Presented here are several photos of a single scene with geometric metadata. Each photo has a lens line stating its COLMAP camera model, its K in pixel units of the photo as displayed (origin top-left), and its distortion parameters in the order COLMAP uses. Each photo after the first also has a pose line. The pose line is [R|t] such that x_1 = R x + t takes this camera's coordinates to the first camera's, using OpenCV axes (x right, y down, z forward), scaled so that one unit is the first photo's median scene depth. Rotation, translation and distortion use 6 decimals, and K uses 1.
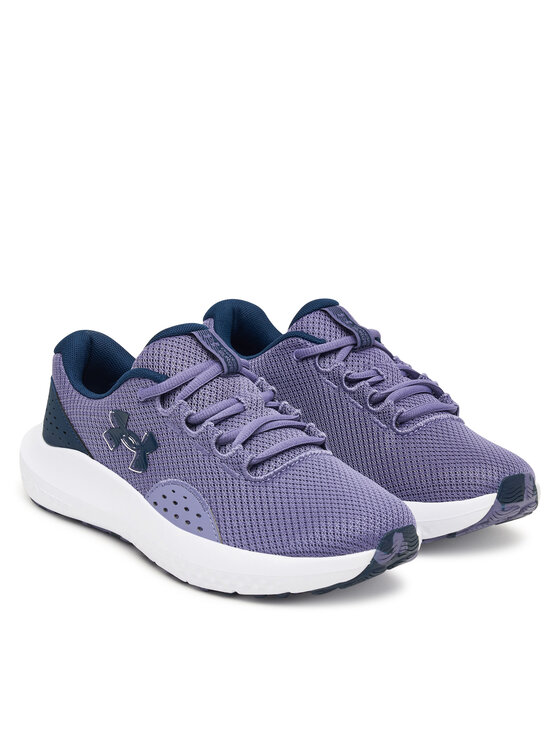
lens RADIAL K [[1790.3, 0, 280.6], [0, 1790.3, 373.2], [0, 0, 1]] dist [-0.070425, 0.000000]
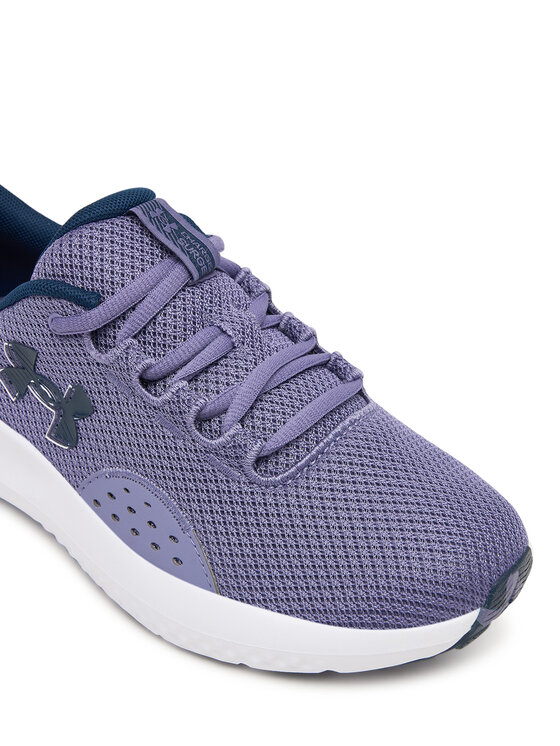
lens RADIAL K [[1115.2, 0, 281.5], [0, 1115.2, 368.6], [0, 0, 1]] dist [0.388583, 0.000000]
pose [[0.989348, -0.067820, 0.128806, -0.053505], [0.026097, 0.953138, 0.301407, -0.087997], [-0.143212, -0.294835, 0.944755, 0.628965]]
